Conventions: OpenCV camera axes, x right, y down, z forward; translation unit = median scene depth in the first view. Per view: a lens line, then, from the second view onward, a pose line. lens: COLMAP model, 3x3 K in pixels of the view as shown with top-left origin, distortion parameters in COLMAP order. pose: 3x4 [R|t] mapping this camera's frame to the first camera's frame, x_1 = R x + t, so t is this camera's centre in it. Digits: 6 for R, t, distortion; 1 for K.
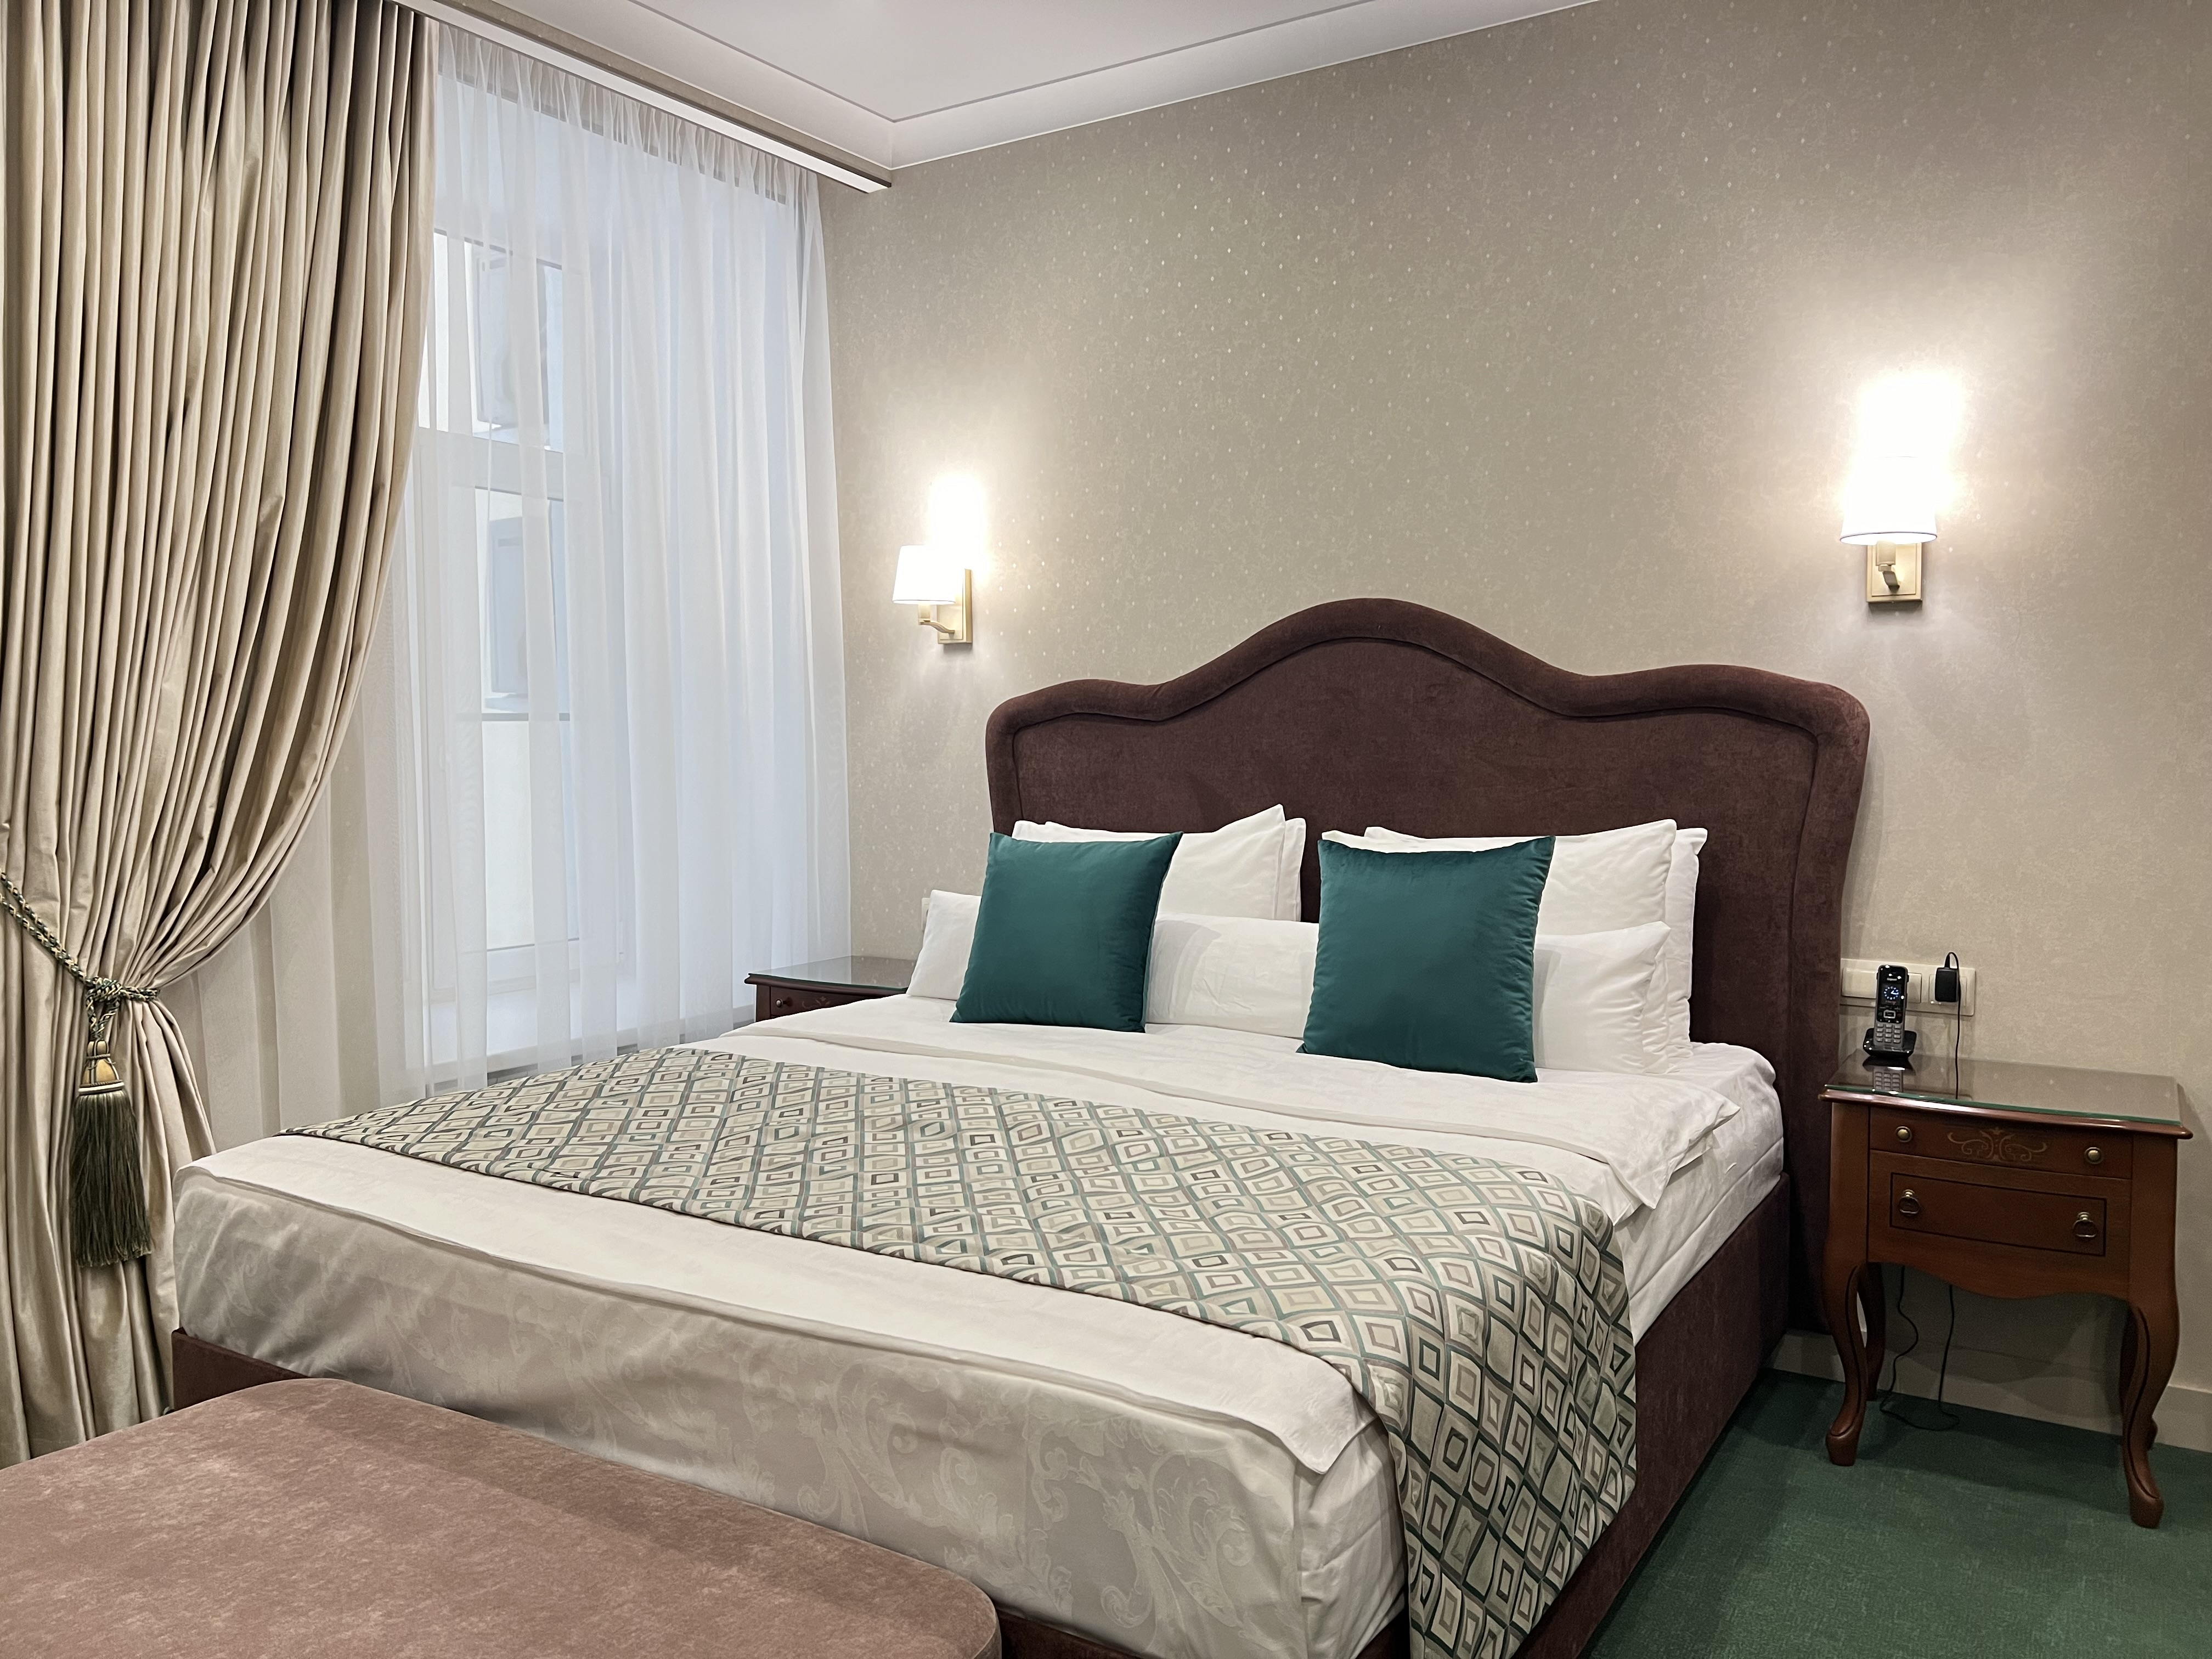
lens RADIAL K [[1678.4, 0, 1108.0], [0, 1678.4, 827.8], [0, 0, 1]] dist [0.012361, 0.000071]
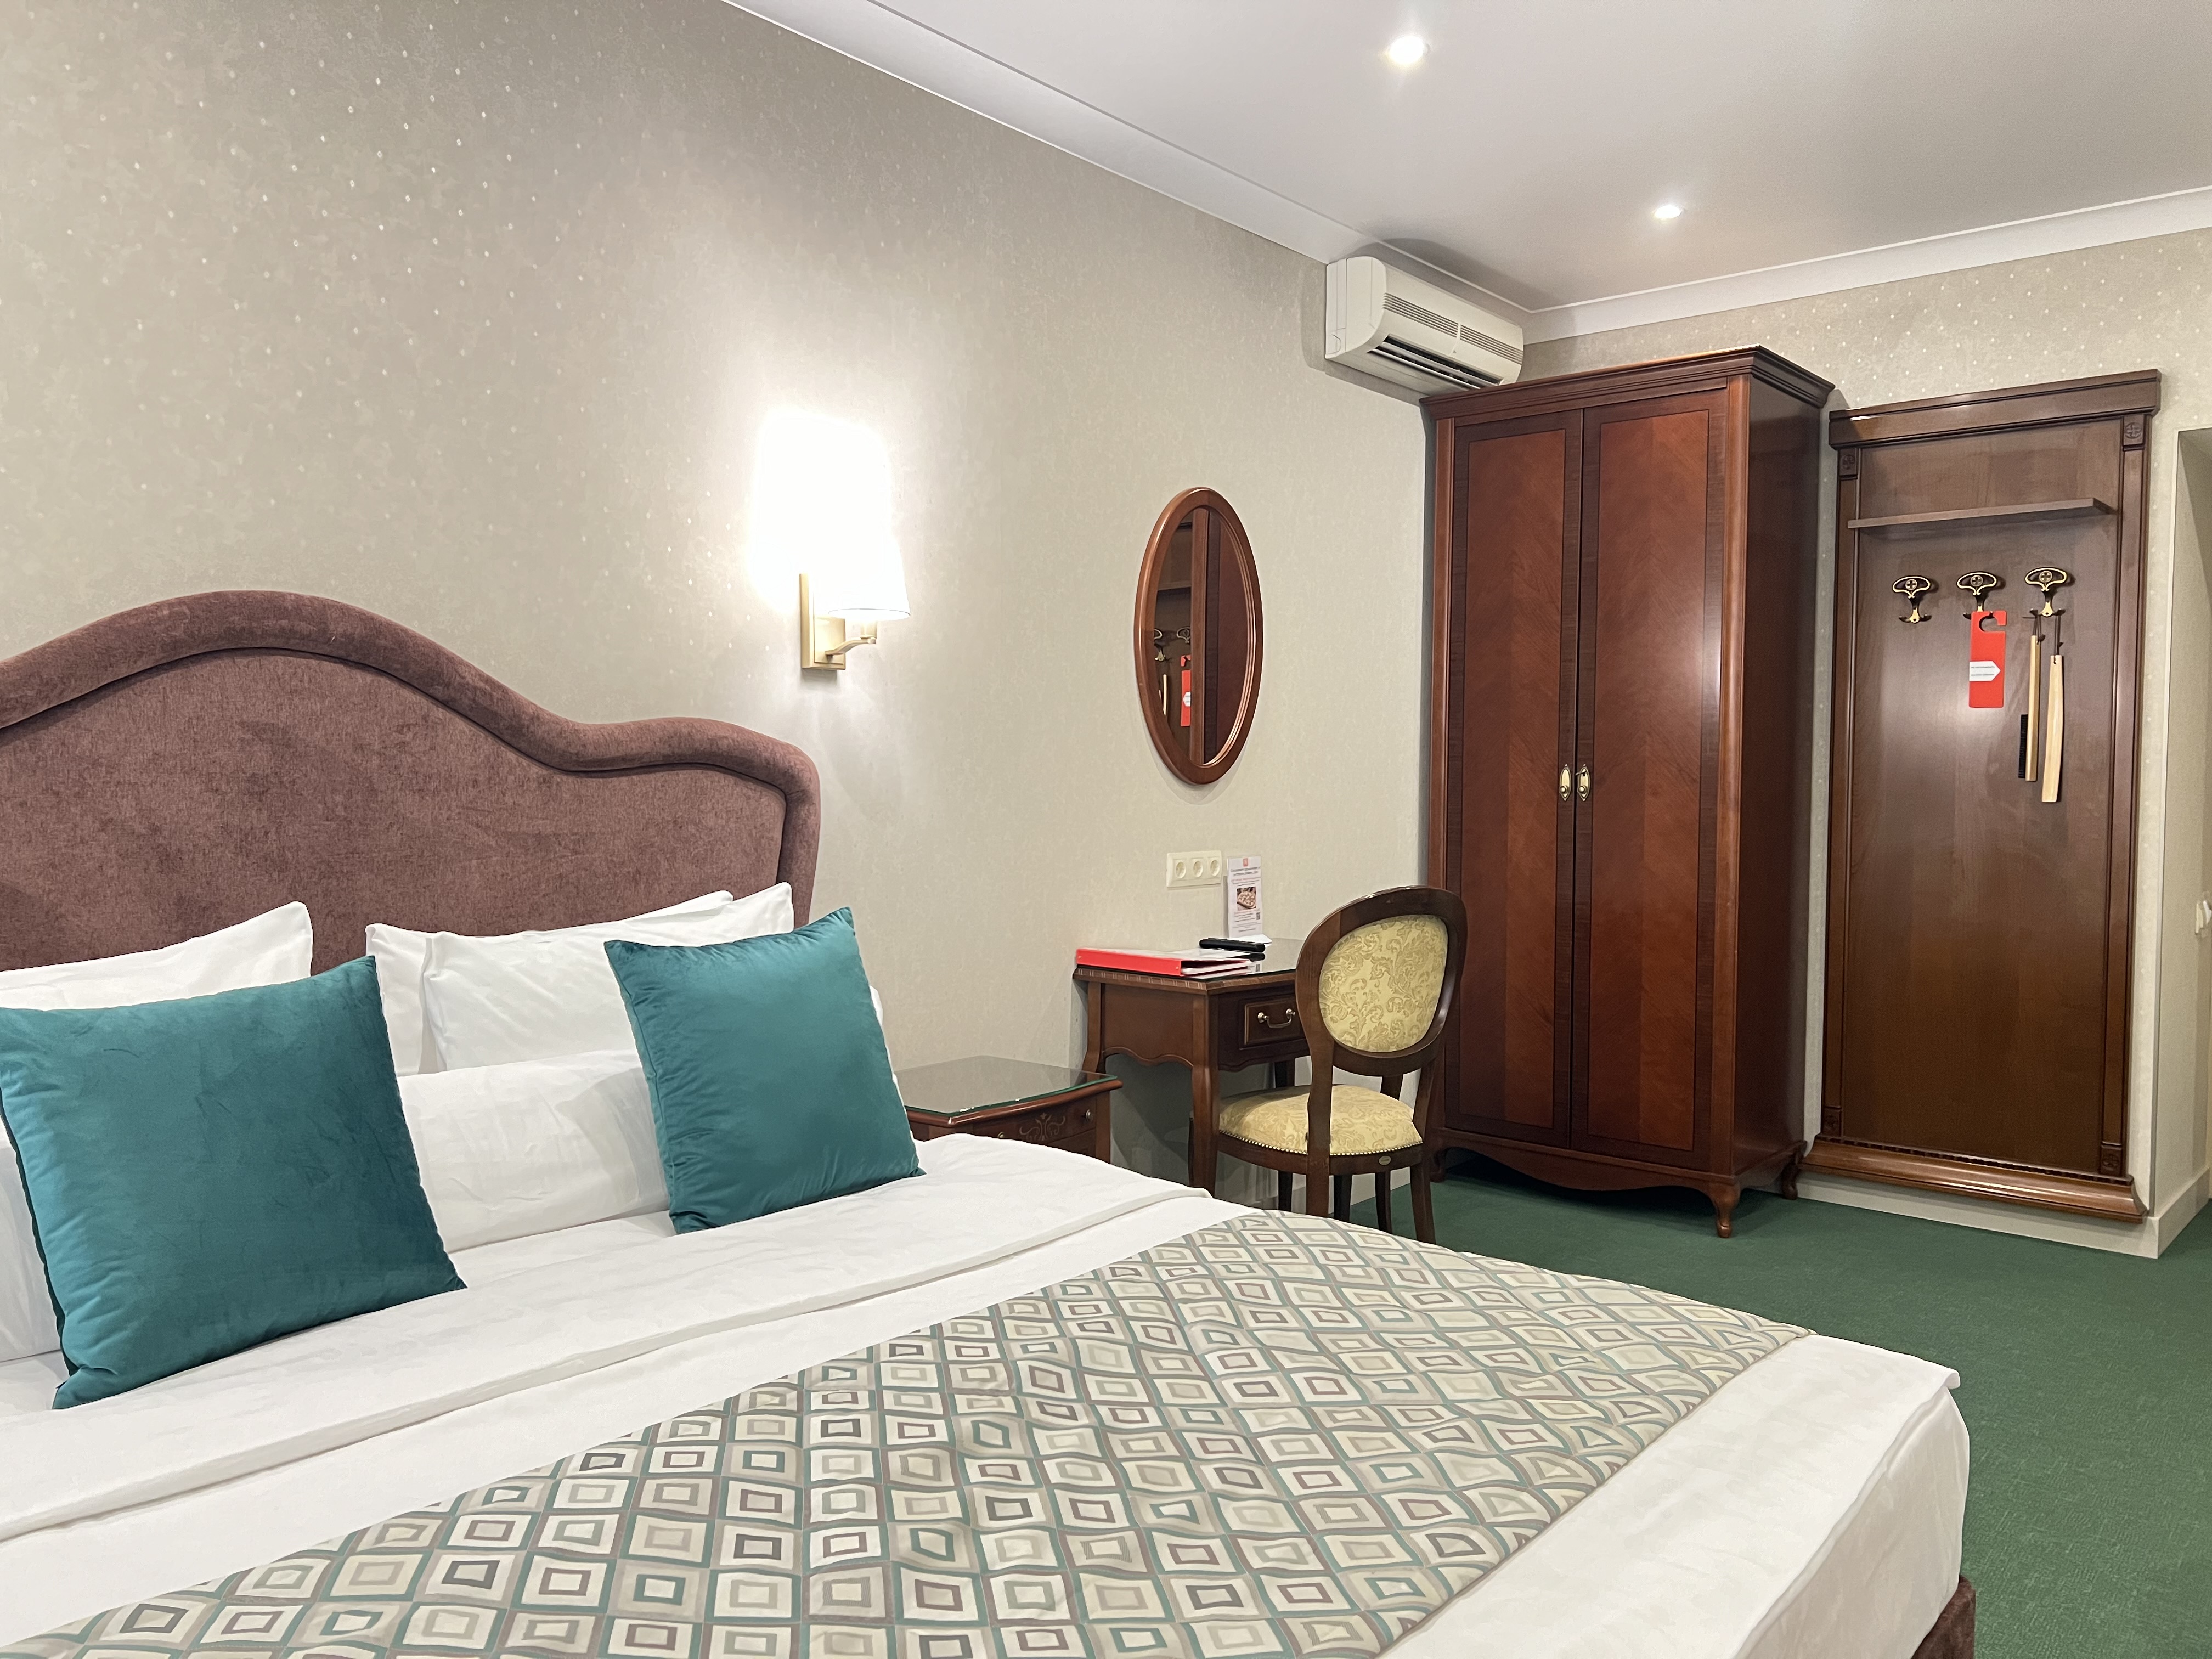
lens RADIAL K [[1678.4, 0, 1107.8], [0, 1678.4, 833.0], [0, 0, 1]] dist [0.012361, 0.000071]
pose [[0.112043, -0.033407, 0.993142, -0.543046], [0.042945, 0.998664, 0.028748, -0.048828], [-0.992775, 0.039429, 0.113328, 0.652338]]
